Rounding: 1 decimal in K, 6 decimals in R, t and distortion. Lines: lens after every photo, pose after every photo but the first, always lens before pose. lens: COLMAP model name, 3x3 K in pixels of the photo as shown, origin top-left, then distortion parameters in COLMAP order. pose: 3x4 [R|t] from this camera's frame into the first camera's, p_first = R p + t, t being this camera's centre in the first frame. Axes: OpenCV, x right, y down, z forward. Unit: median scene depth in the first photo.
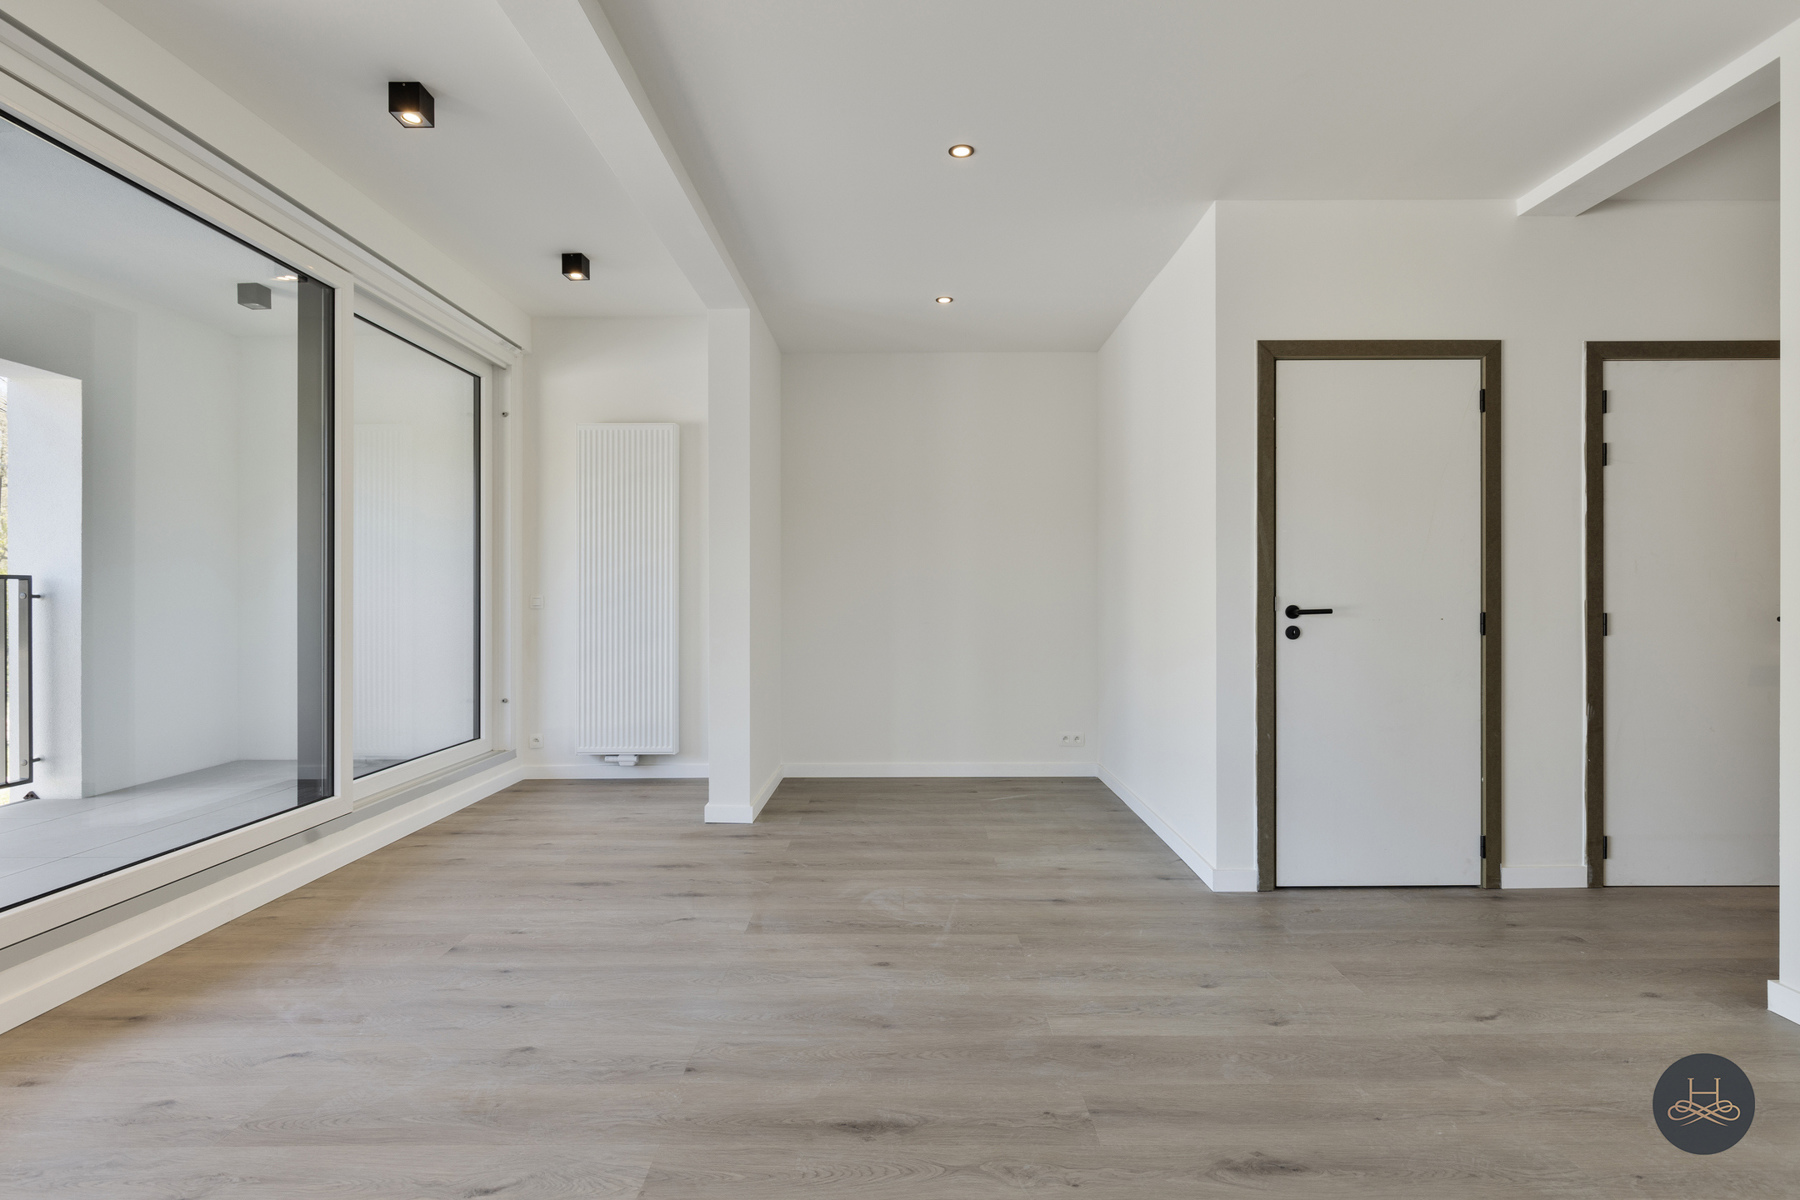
lens RADIAL K [[892.5, 0, 904.6], [0, 892.5, 594.1], [0, 0, 1]] dist [0.001356, 0.000385]
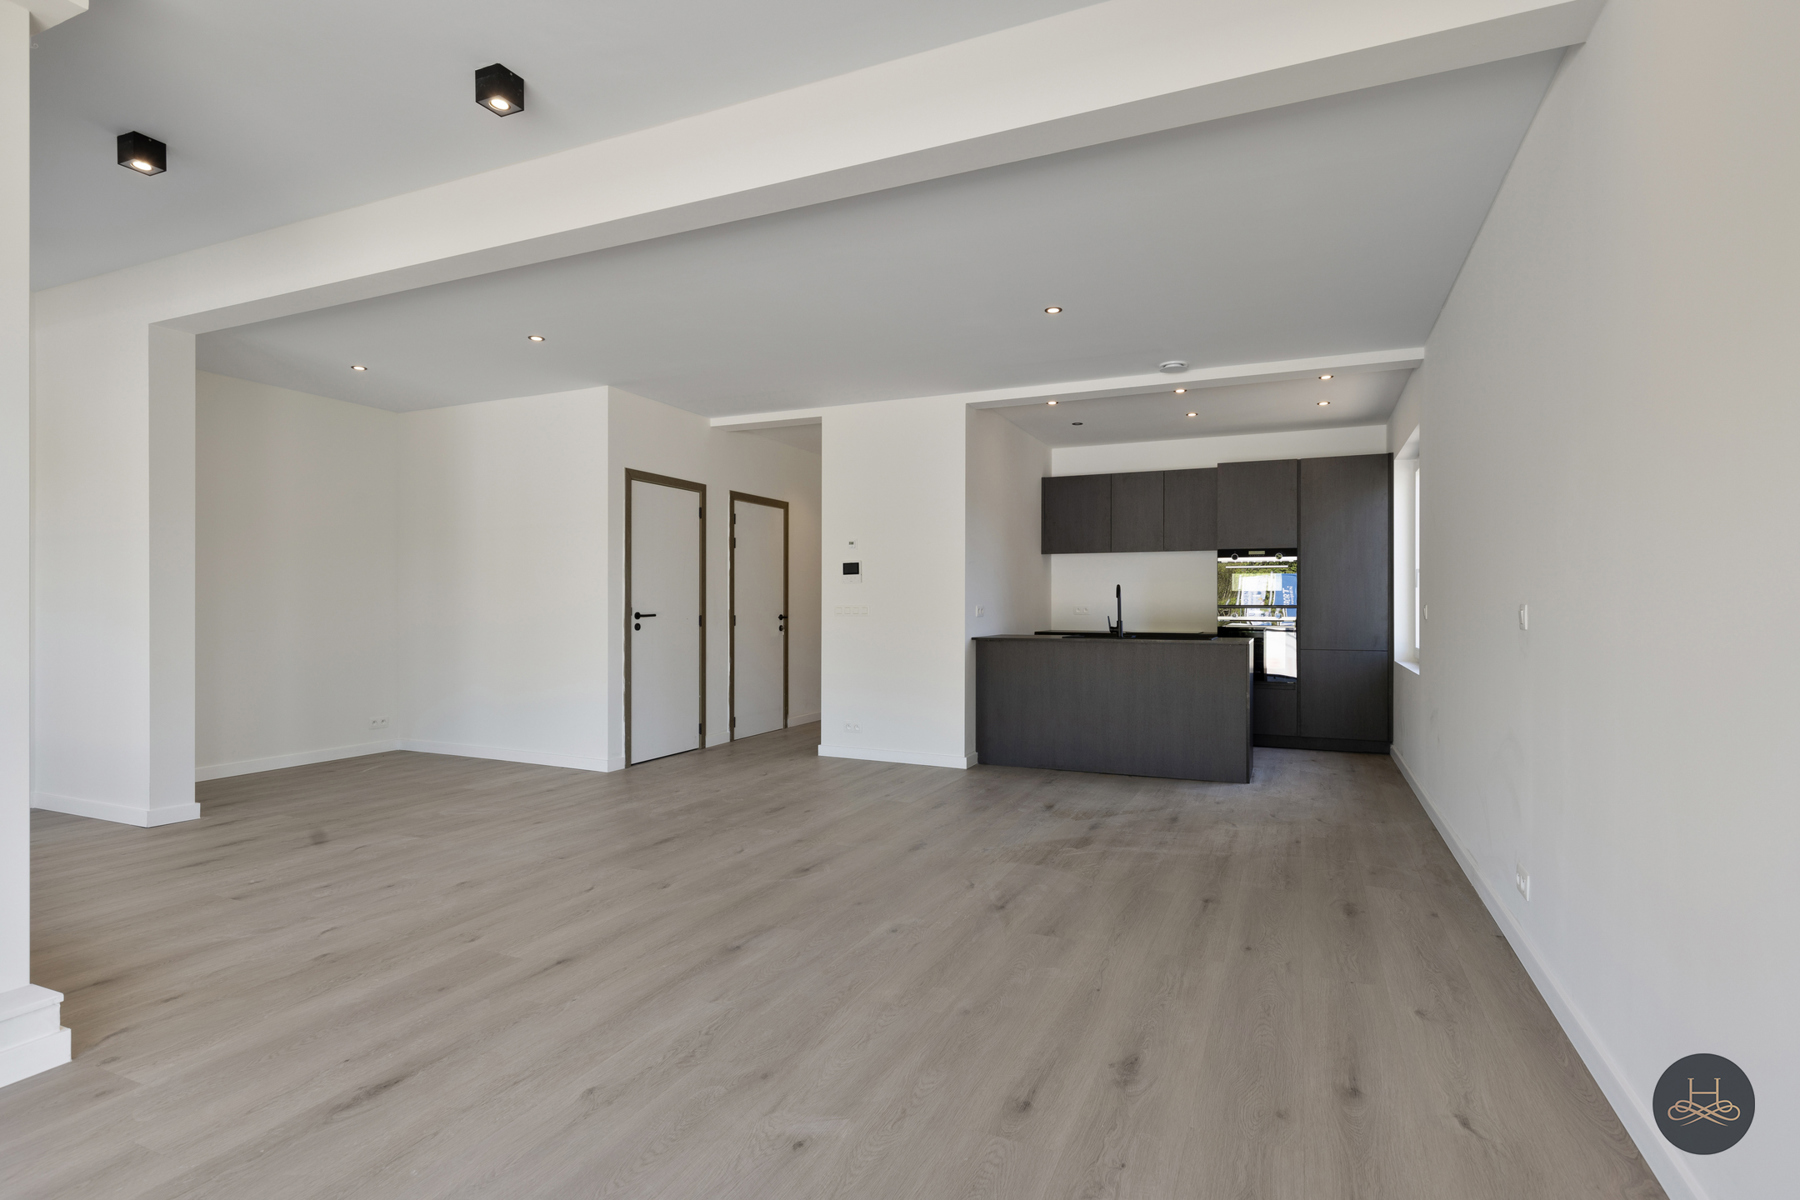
lens RADIAL K [[885.2, 0, 900.0], [0, 885.2, 600.0], [0, 0, 1]] dist [-0.001053, -0.000320]
pose [[0.409449, 0.009175, 0.912287, -1.033791], [-0.004174, 0.999958, -0.008183, -0.000078], [-0.912324, -0.000458, 0.409470, -0.259790]]
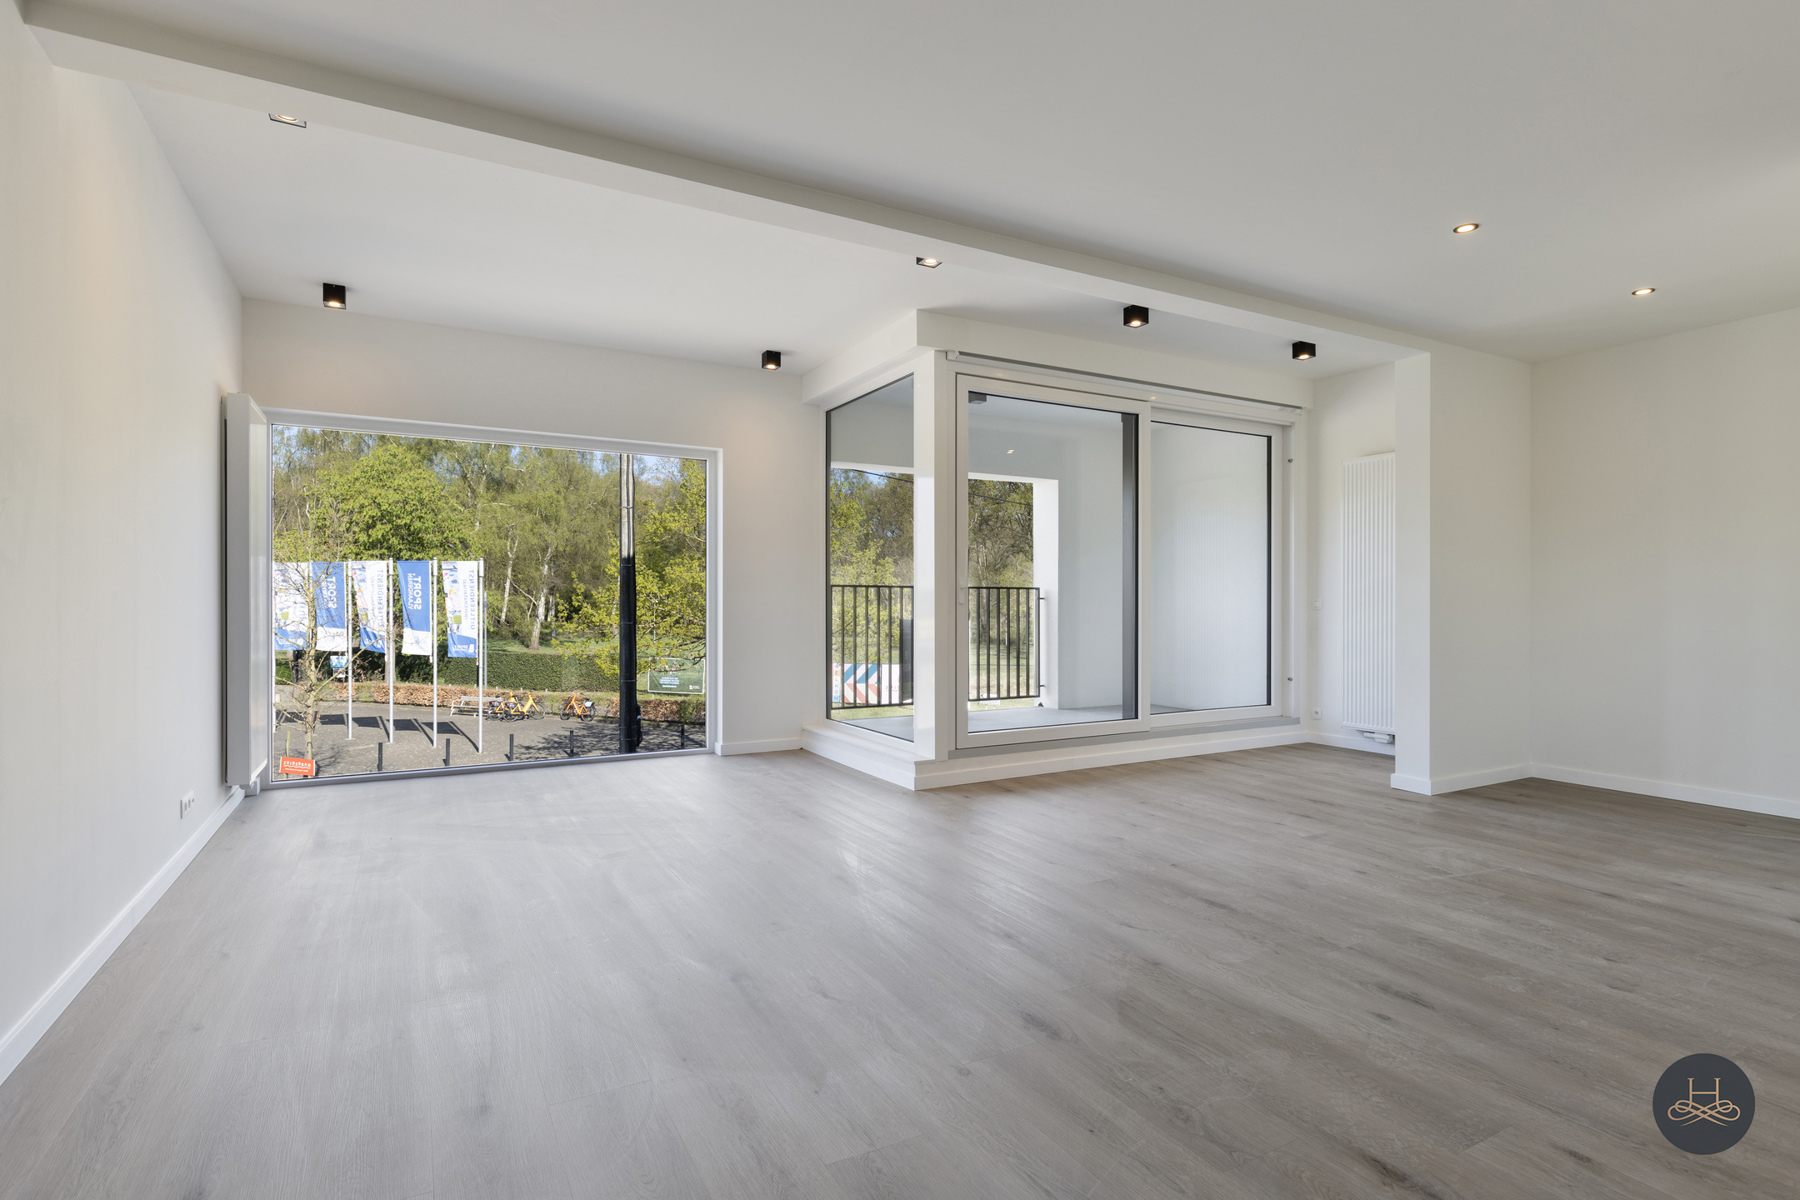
lens RADIAL K [[885.2, 0, 900.0], [0, 885.2, 600.0], [0, 0, 1]] dist [-0.001053, -0.000320]
pose [[0.485740, 0.003618, -0.874096, 0.645686], [-0.000968, 0.999993, 0.003601, -0.001400], [0.874103, -0.000903, 0.485741, -0.209278]]
